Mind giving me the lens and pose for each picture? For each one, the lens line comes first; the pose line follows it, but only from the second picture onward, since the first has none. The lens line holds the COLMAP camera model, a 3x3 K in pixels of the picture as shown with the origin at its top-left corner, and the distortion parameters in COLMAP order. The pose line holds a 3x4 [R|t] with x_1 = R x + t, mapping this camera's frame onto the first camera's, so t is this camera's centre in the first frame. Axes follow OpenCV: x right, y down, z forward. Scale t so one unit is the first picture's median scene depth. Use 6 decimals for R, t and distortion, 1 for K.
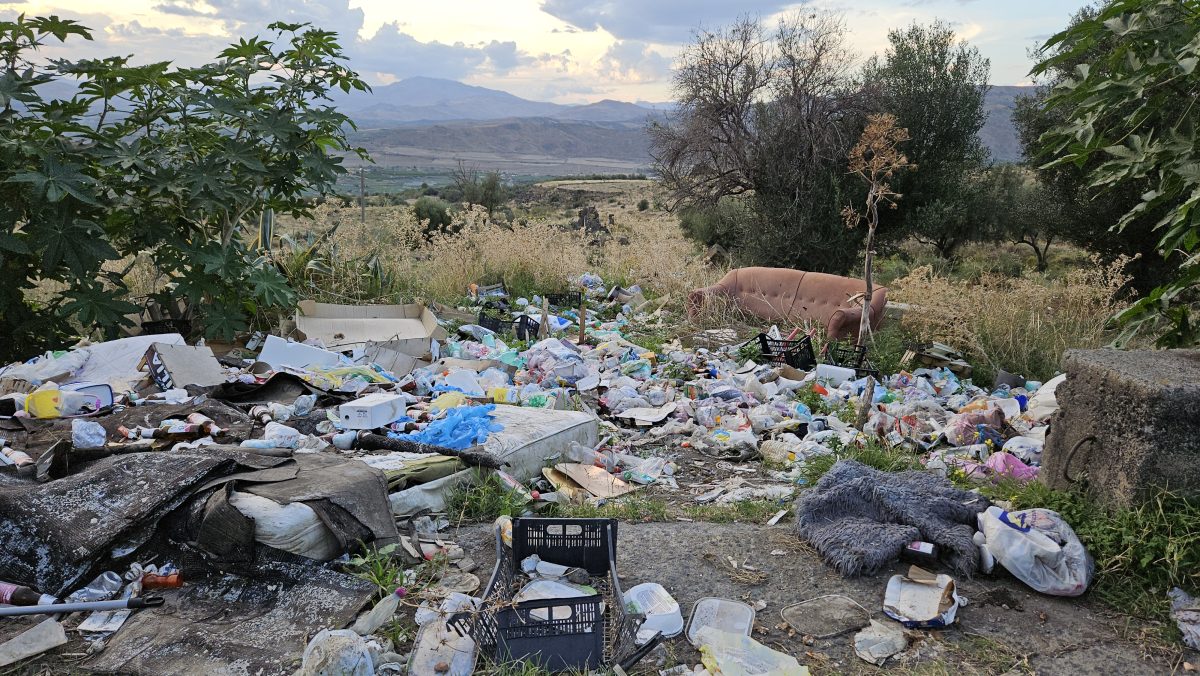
lens RADIAL K [[800.1, 0, 600.0], [0, 800.1, 338.0], [0, 0, 1]] dist [0.082063, -0.067626]
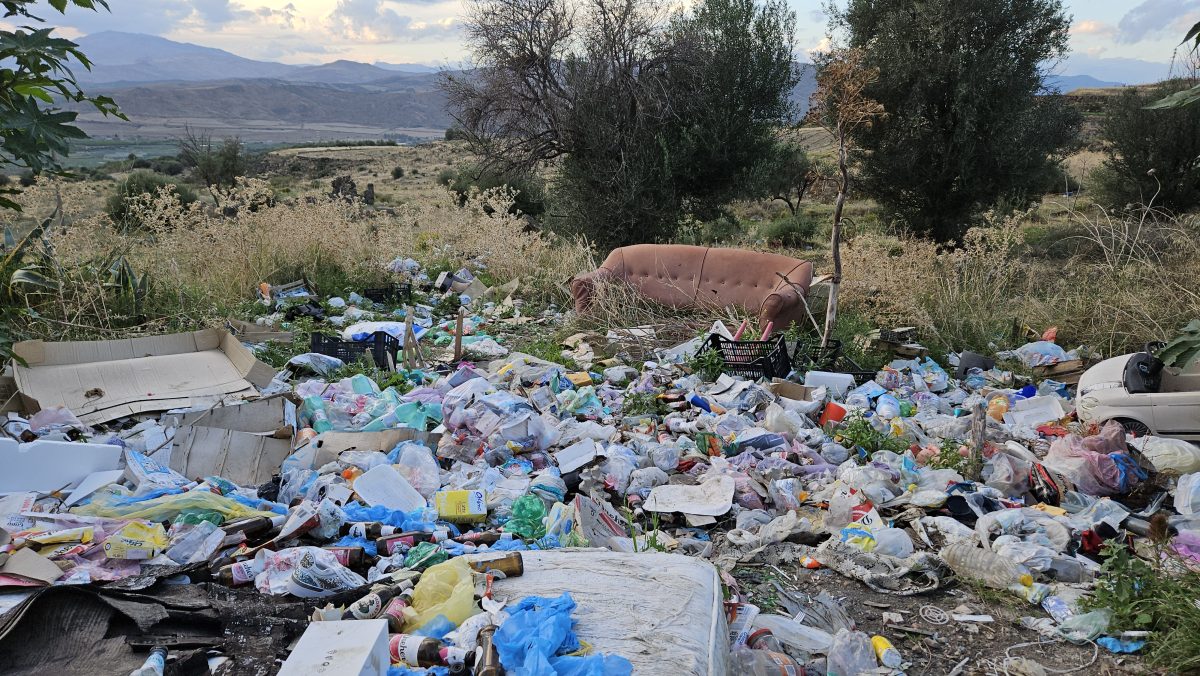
lens RADIAL K [[800.1, 0, 600.0], [0, 800.1, 338.0], [0, 0, 1]] dist [0.082063, -0.067626]
pose [[0.954876, -0.091000, 0.282721, -0.050533], [0.079287, 0.995462, 0.052624, -0.020629], [-0.286226, -0.027833, 0.957758, 0.111625]]
